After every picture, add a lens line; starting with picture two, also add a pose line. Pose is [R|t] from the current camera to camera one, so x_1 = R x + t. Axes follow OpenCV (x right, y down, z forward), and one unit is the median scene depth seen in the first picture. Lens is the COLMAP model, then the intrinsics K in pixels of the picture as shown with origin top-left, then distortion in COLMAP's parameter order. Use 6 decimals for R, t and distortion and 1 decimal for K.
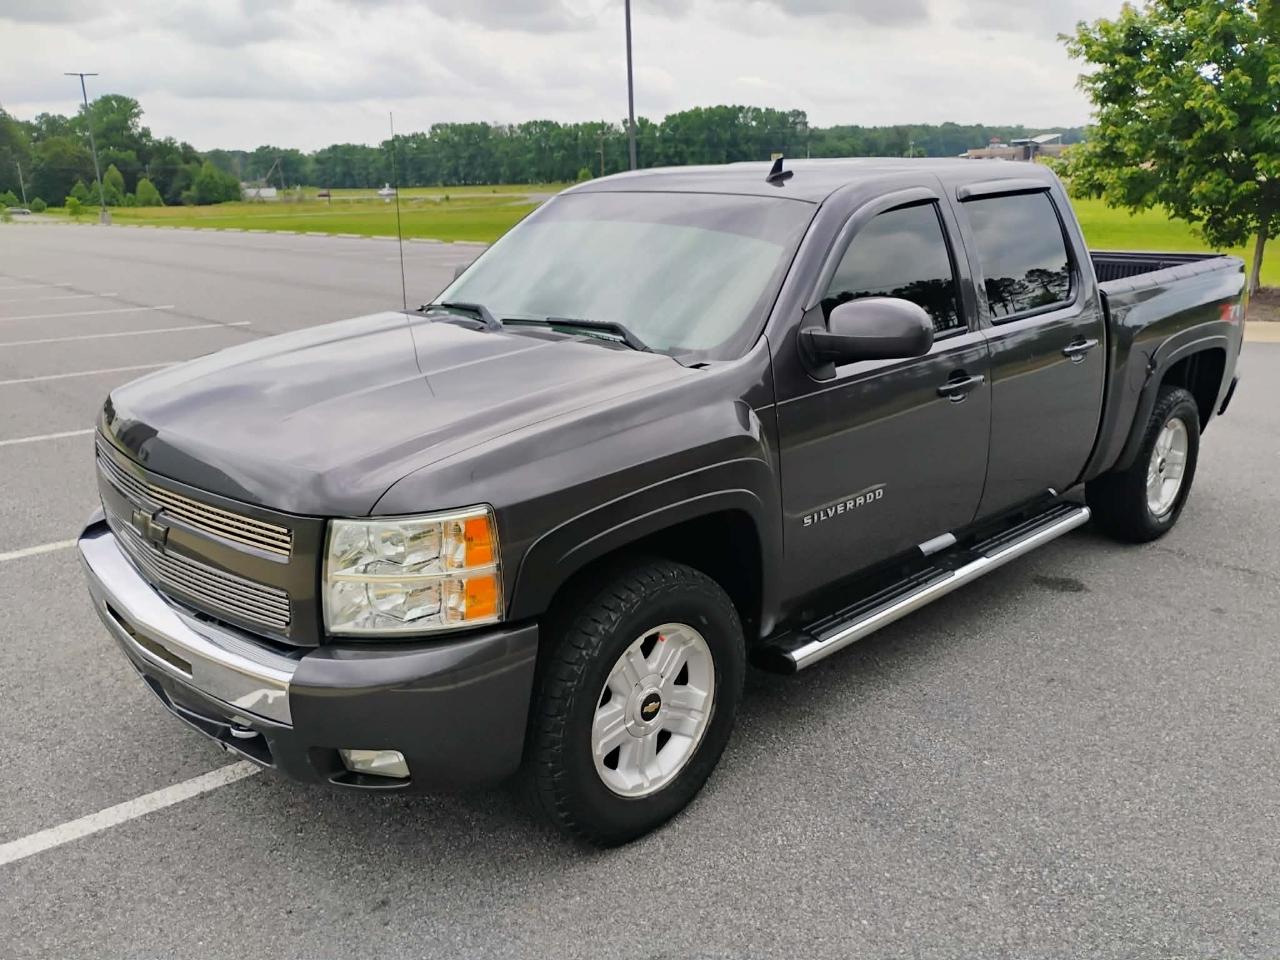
lens RADIAL K [[1065.3, 0, 634.2], [0, 1065.3, 484.6], [0, 0, 1]] dist [0.077433, -0.111162]
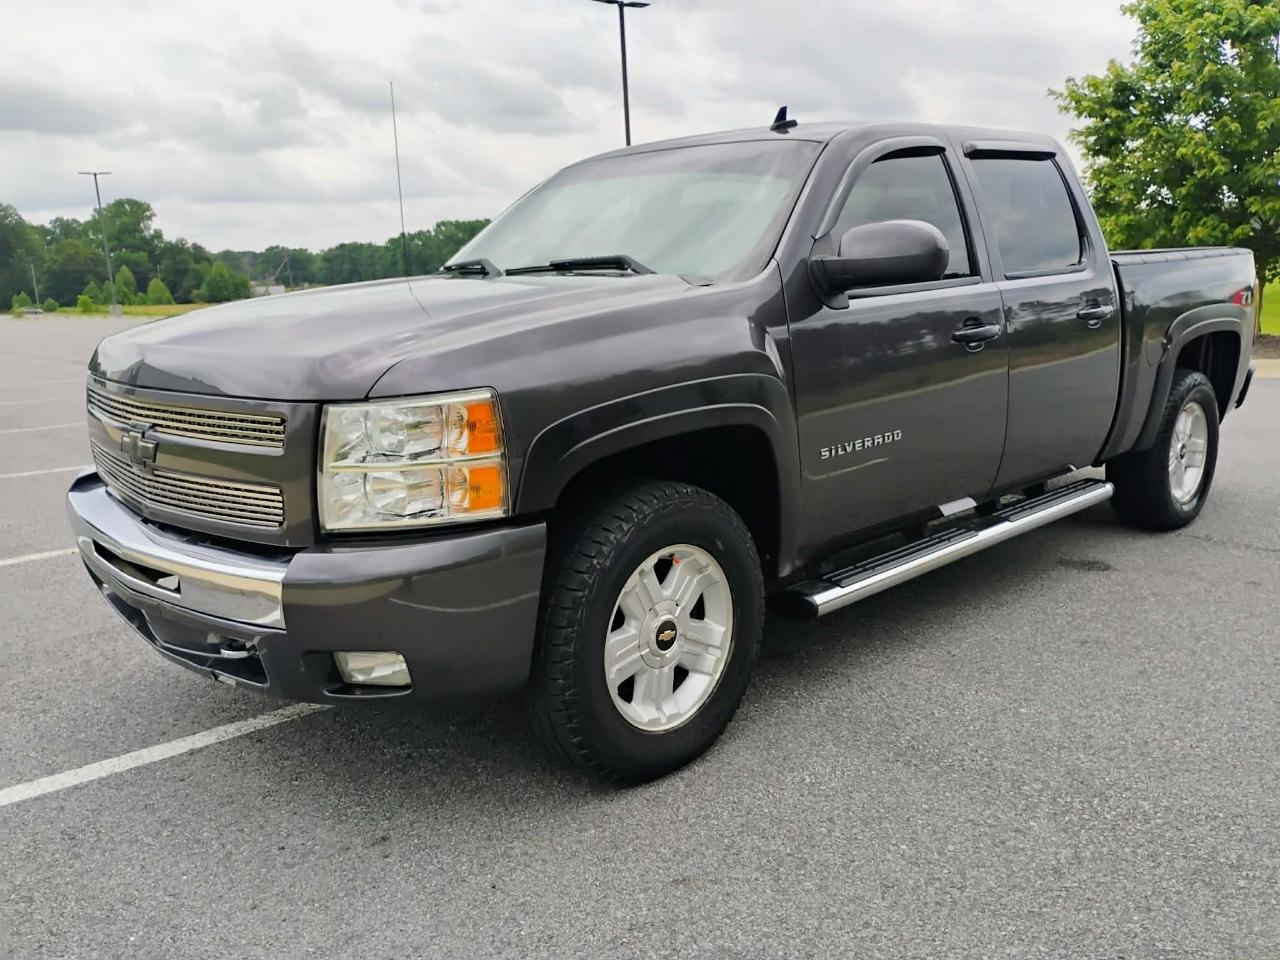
lens RADIAL K [[1065.3, 0, 634.2], [0, 1065.3, 484.6], [0, 0, 1]] dist [0.077433, -0.111162]
pose [[0.999811, -0.018985, -0.004183, -0.004644], [0.018583, 0.996521, -0.081246, 0.106379], [0.005711, 0.081153, 0.996685, 0.034400]]
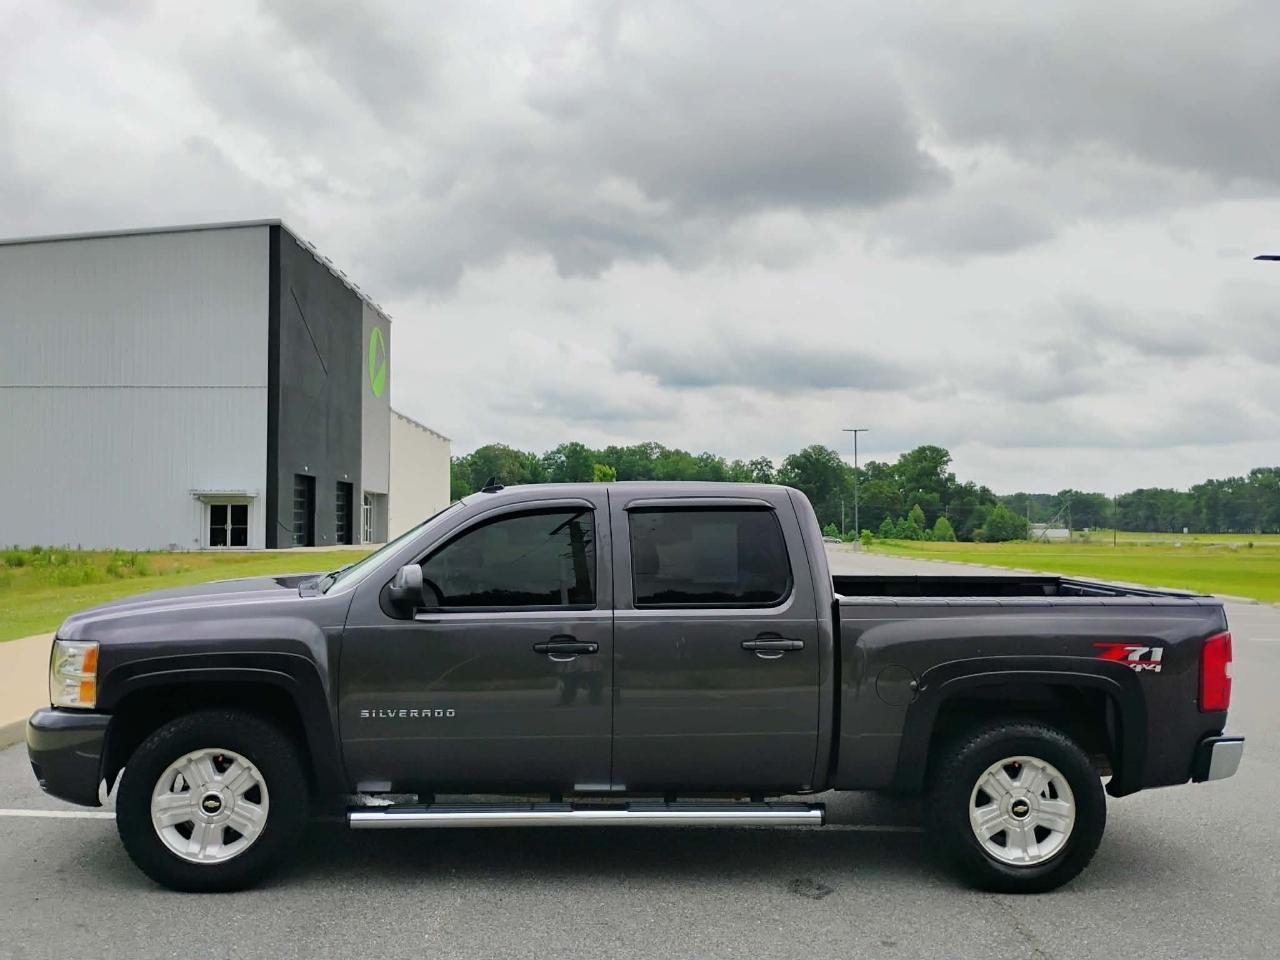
lens RADIAL K [[1065.3, 0, 634.2], [0, 1065.3, 484.6], [0, 0, 1]] dist [0.077433, -0.111162]
pose [[0.756757, 0.008510, -0.653641, 1.067761], [-0.207100, 0.951529, -0.227382, -0.004993], [0.620023, 0.307442, 0.721838, 0.066450]]
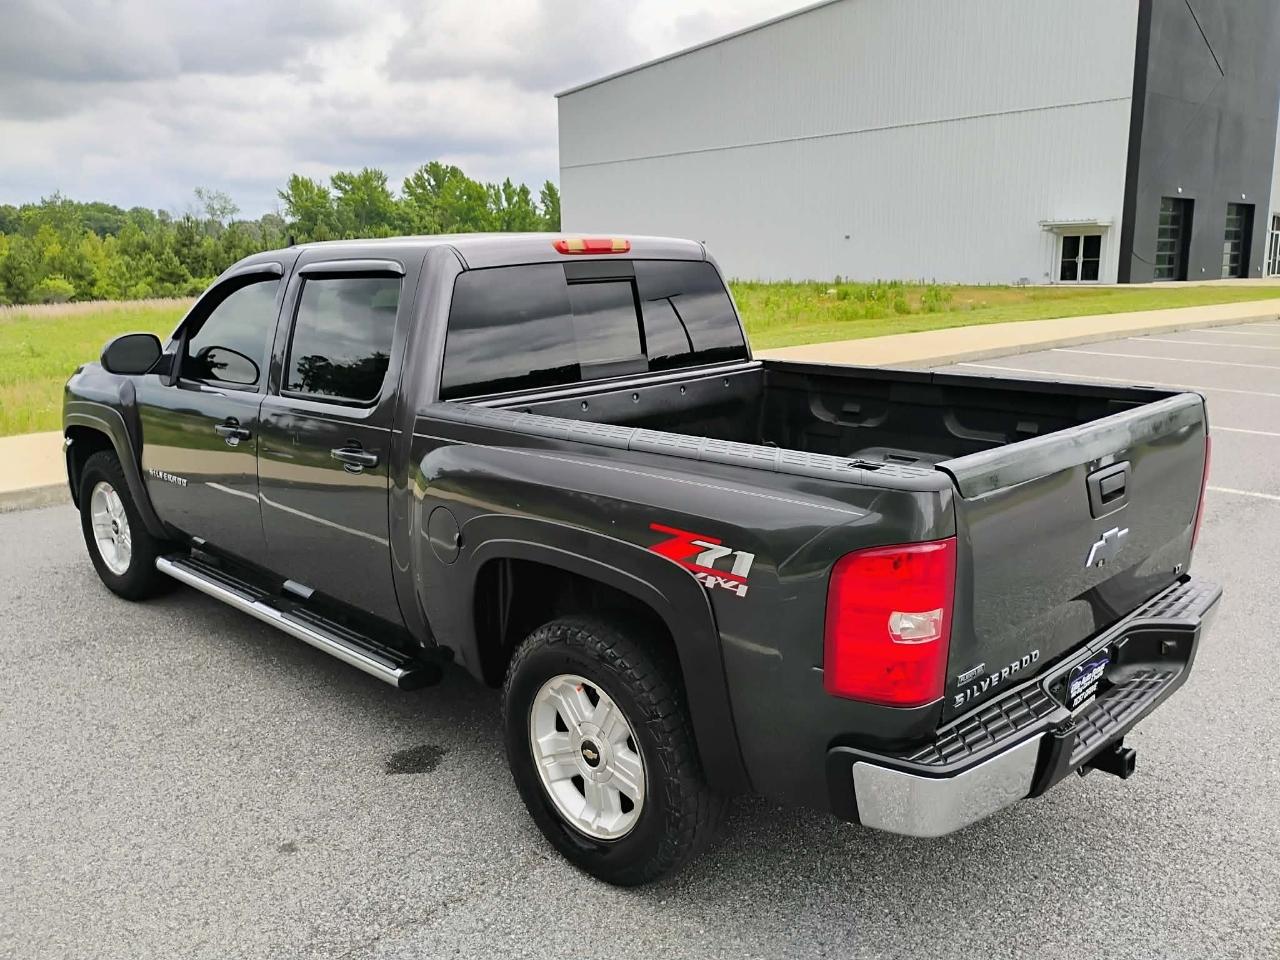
lens RADIAL K [[1064.0, 0, 635.5], [0, 1064.0, 489.1], [0, 0, 1]] dist [0.072398, -0.103316]
pose [[0.020472, 0.239631, -0.970648, 1.300215], [-0.268970, 0.936379, 0.225498, -0.369780], [0.962931, 0.256459, 0.083623, 1.197482]]
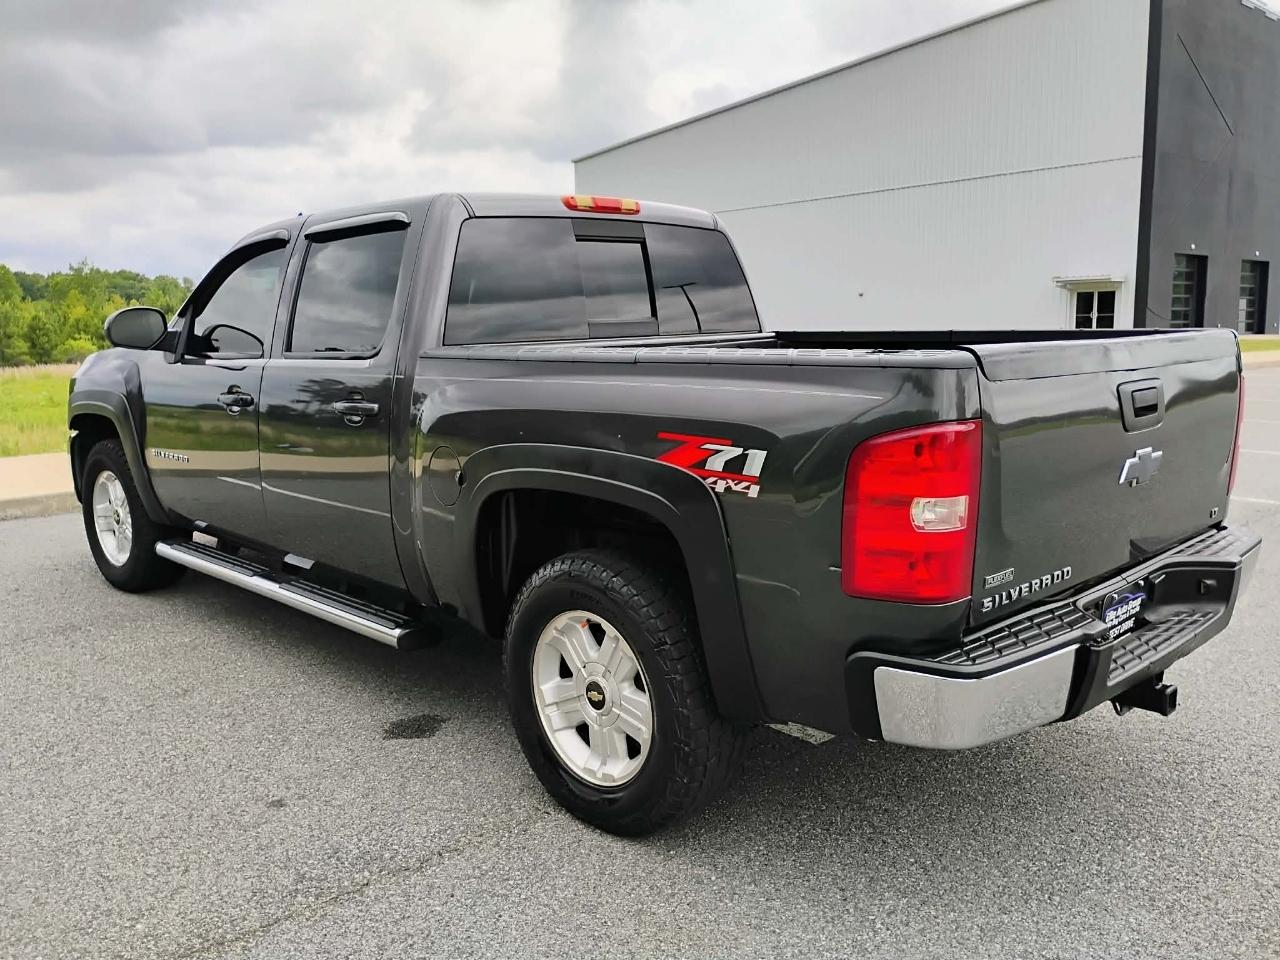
lens RADIAL K [[1065.3, 0, 634.2], [0, 1065.3, 484.6], [0, 0, 1]] dist [0.077433, -0.111162]
pose [[0.005305, 0.177875, -0.984039, 1.290901], [-0.266958, 0.948591, 0.170028, -0.280533], [0.963694, 0.261795, 0.052517, 1.227644]]
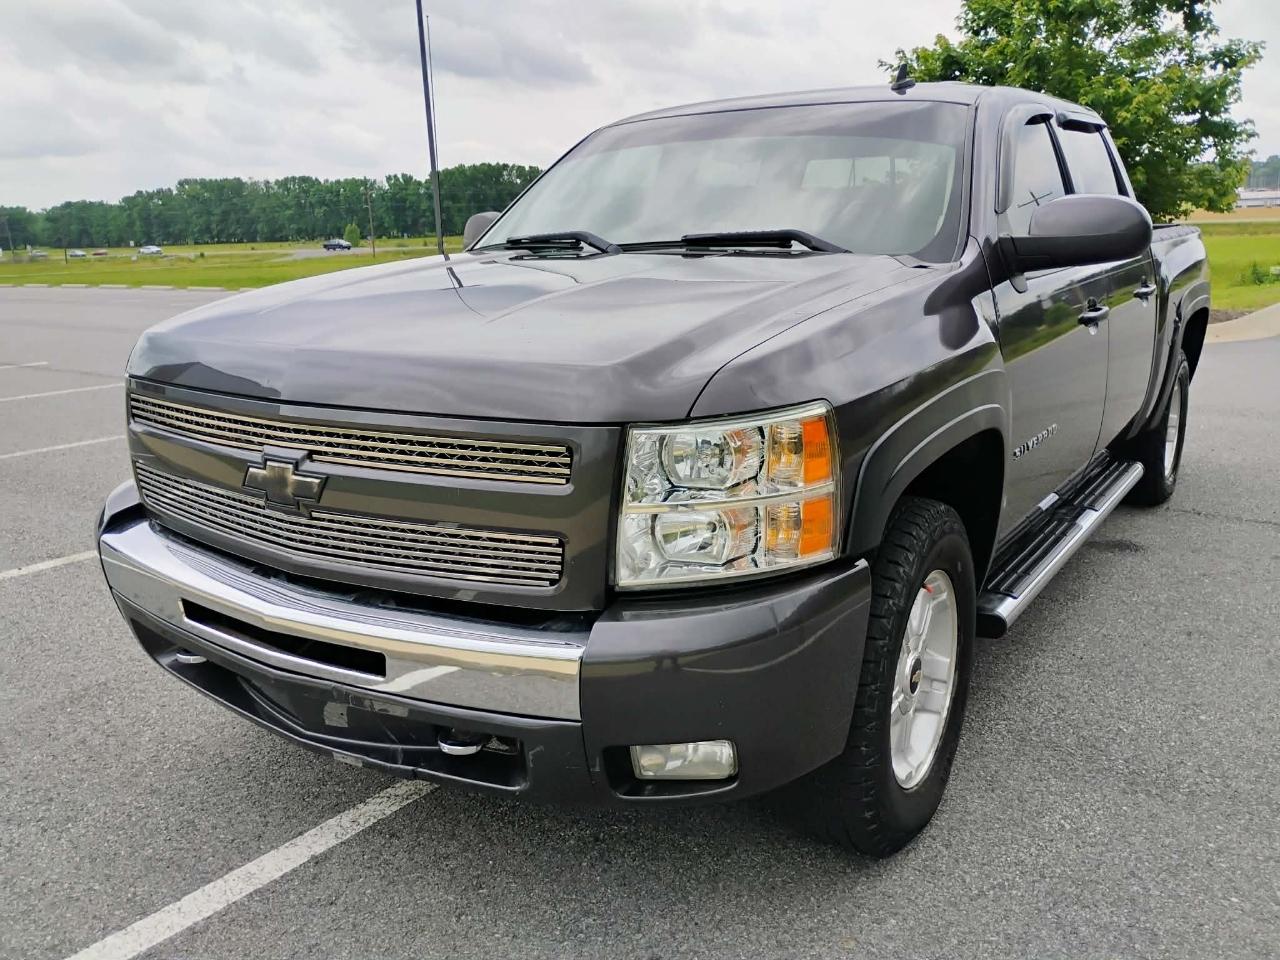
lens RADIAL K [[1065.3, 0, 634.2], [0, 1065.3, 484.6], [0, 0, 1]] dist [0.077433, -0.111162]
pose [[0.977460, -0.055881, 0.203590, -0.247227], [0.066043, 0.996870, -0.043459, 0.059102], [-0.200524, 0.055925, 0.978091, 0.165844]]
